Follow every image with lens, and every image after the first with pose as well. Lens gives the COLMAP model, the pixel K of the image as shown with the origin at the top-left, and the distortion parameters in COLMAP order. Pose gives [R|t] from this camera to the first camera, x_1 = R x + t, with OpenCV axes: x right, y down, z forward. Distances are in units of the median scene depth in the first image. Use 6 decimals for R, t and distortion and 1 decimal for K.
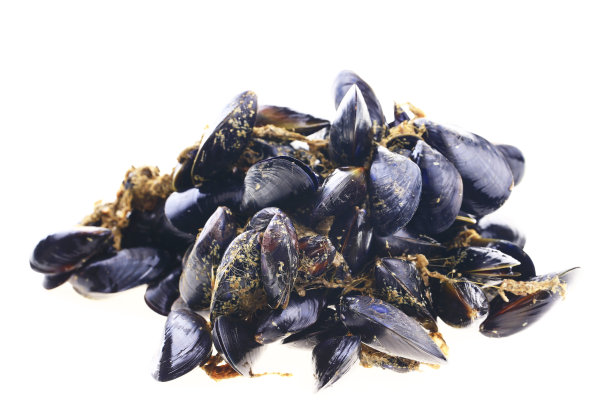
lens RADIAL K [[2090.5, 0, 306.0], [0, 2090.5, 204.0], [0, 0, 1]] dist [-0.025648, 1.071713]
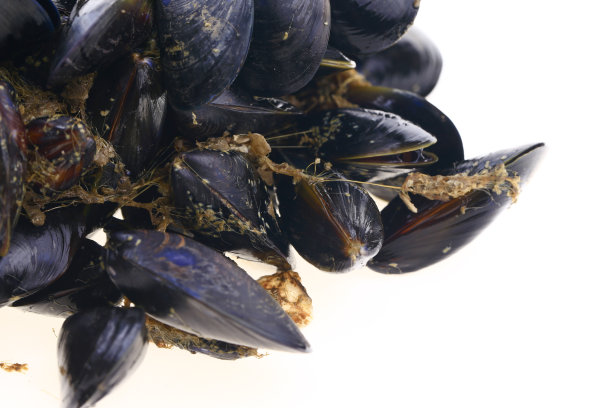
lens RADIAL K [[2090.5, 0, 306.0], [0, 2090.5, 204.0], [0, 0, 1]] dist [-0.025648, 1.071713]
pose [[0.998096, -0.034290, 0.051265, 0.039087], [0.024452, 0.983087, 0.181501, -0.057278], [-0.056621, -0.179902, 0.982054, 0.456982]]
